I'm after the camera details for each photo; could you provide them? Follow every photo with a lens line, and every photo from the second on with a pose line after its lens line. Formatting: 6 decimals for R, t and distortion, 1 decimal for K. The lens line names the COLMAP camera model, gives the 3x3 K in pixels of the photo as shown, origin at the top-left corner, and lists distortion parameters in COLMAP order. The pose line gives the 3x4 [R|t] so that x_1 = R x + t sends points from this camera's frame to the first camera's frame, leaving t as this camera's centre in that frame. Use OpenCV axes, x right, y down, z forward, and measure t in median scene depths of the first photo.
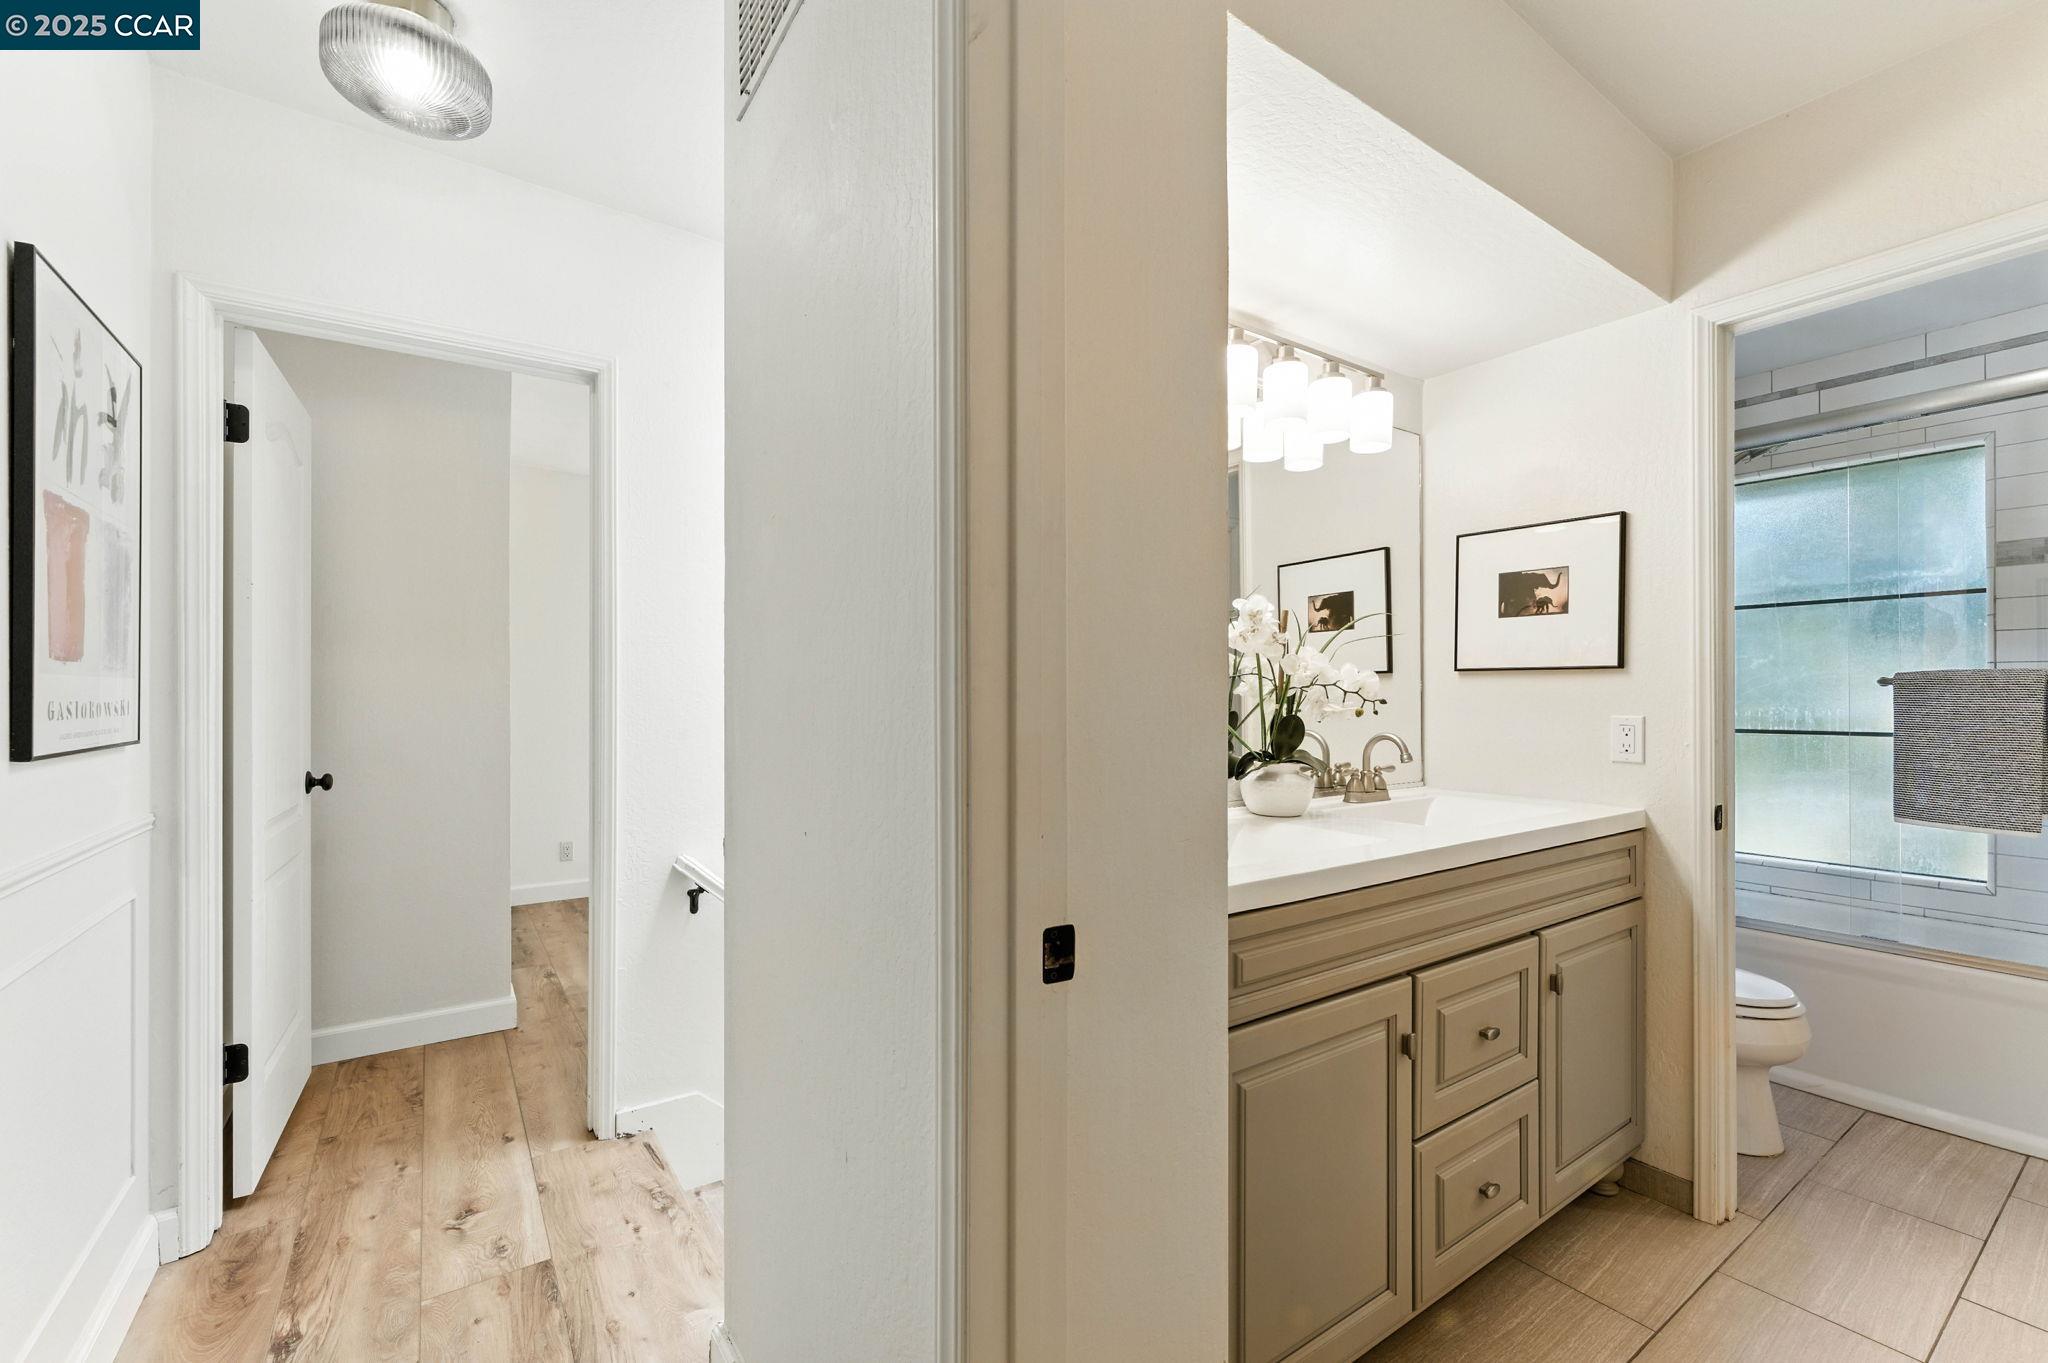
lens RADIAL K [[830.6, 0, 1026.4], [0, 830.6, 689.2], [0, 0, 1]] dist [-0.000601, -0.000475]
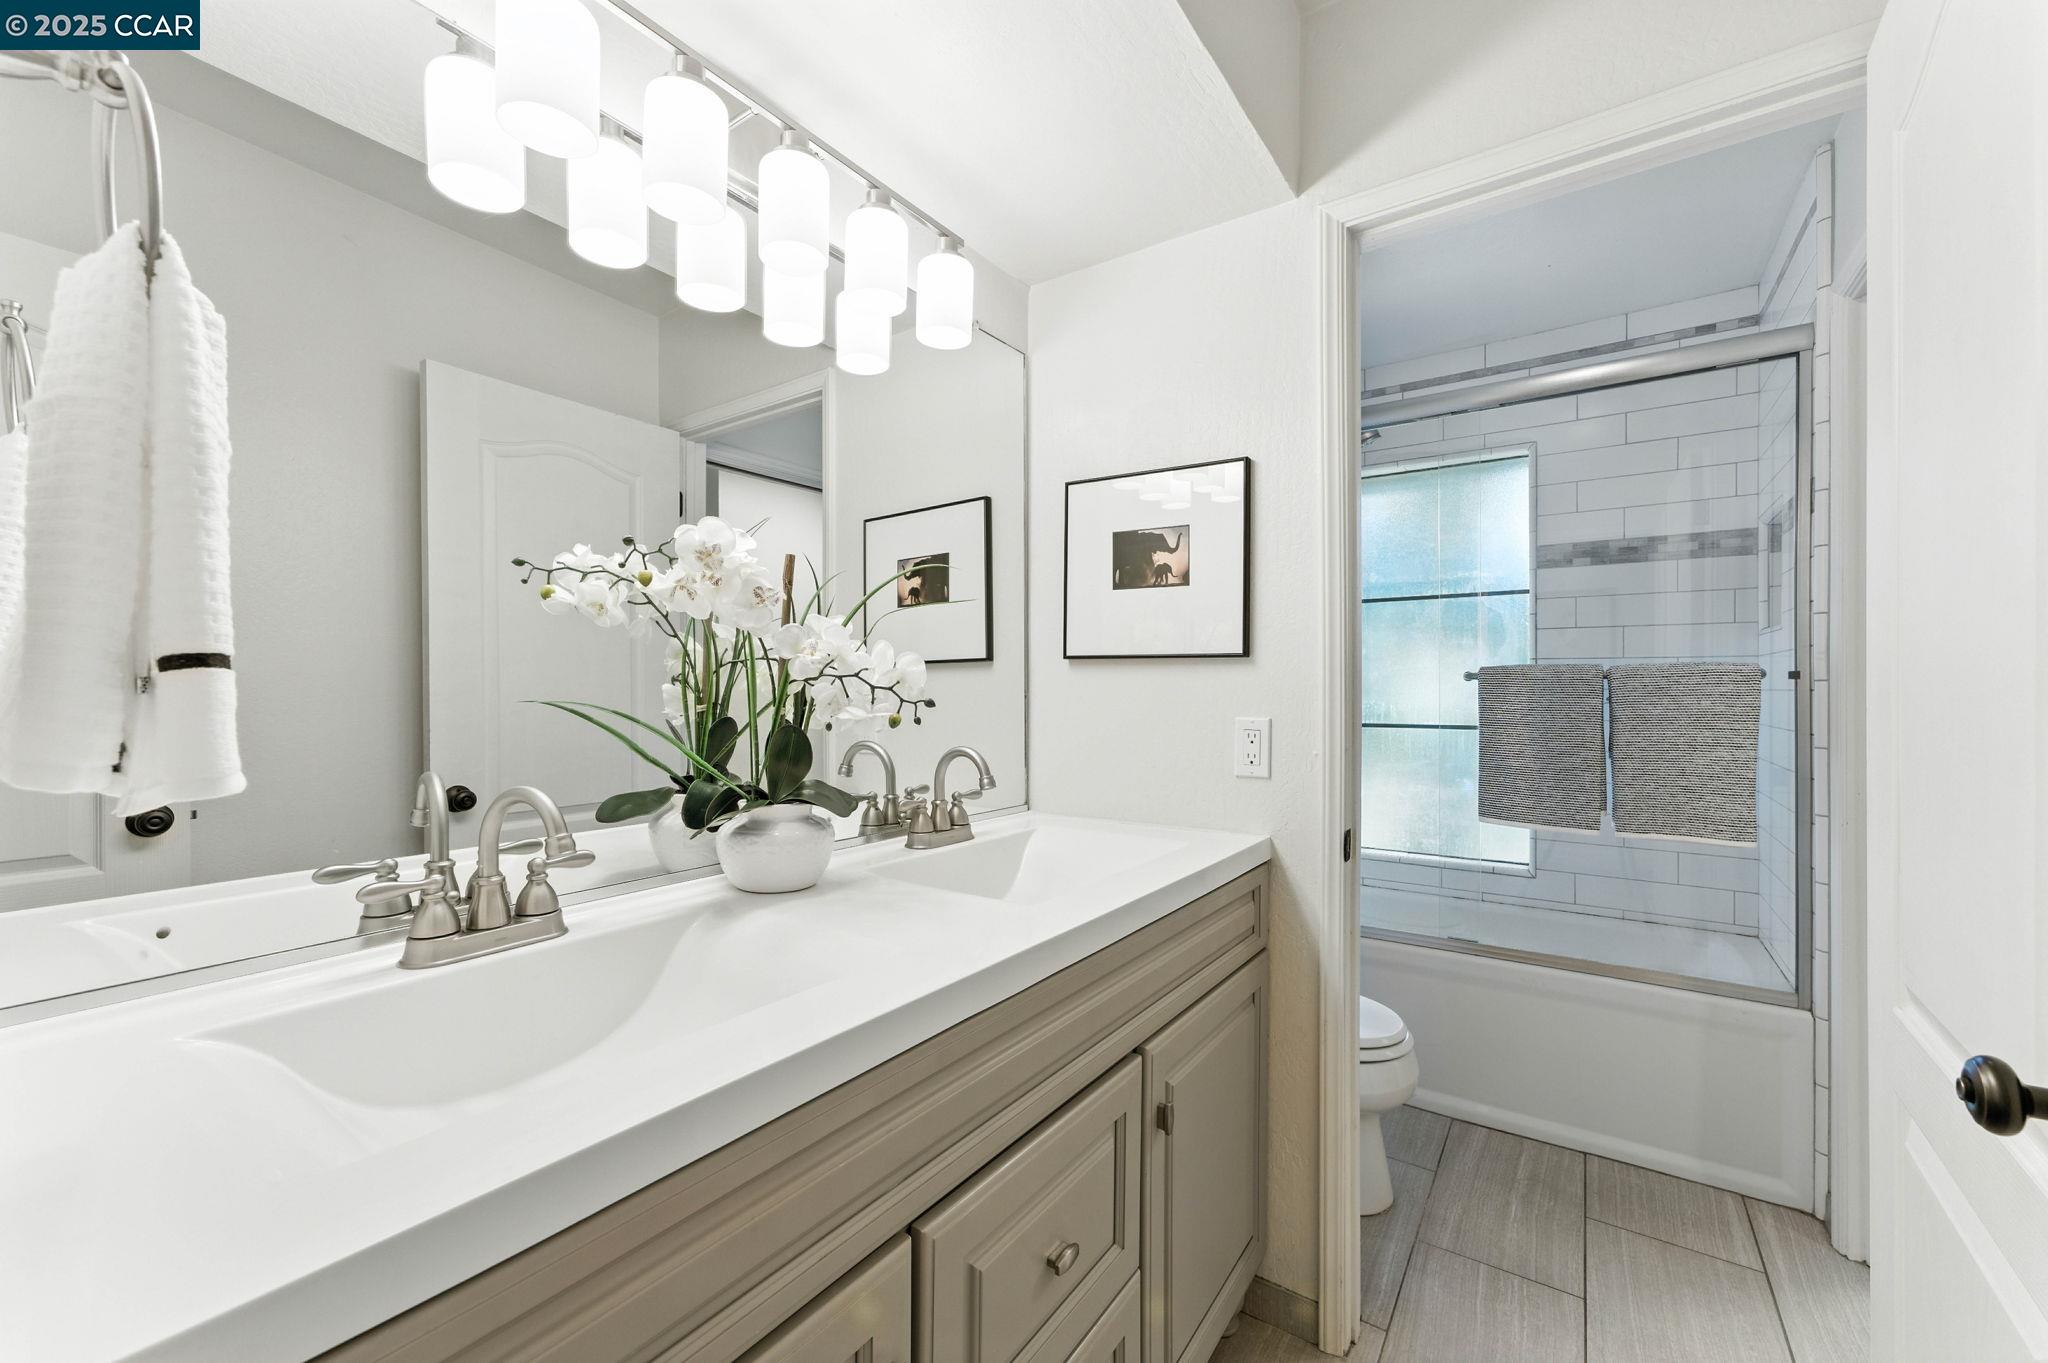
lens RADIAL K [[839.5, 0, 1024.0], [0, 839.5, 681.5], [0, 0, 1]] dist [-0.075644, 0.070427]
pose [[0.932454, 0.002679, 0.361278, 0.229940], [-0.002846, 0.999996, -0.000069, -0.001330], [-0.361277, -0.000963, 0.932458, 0.331823]]
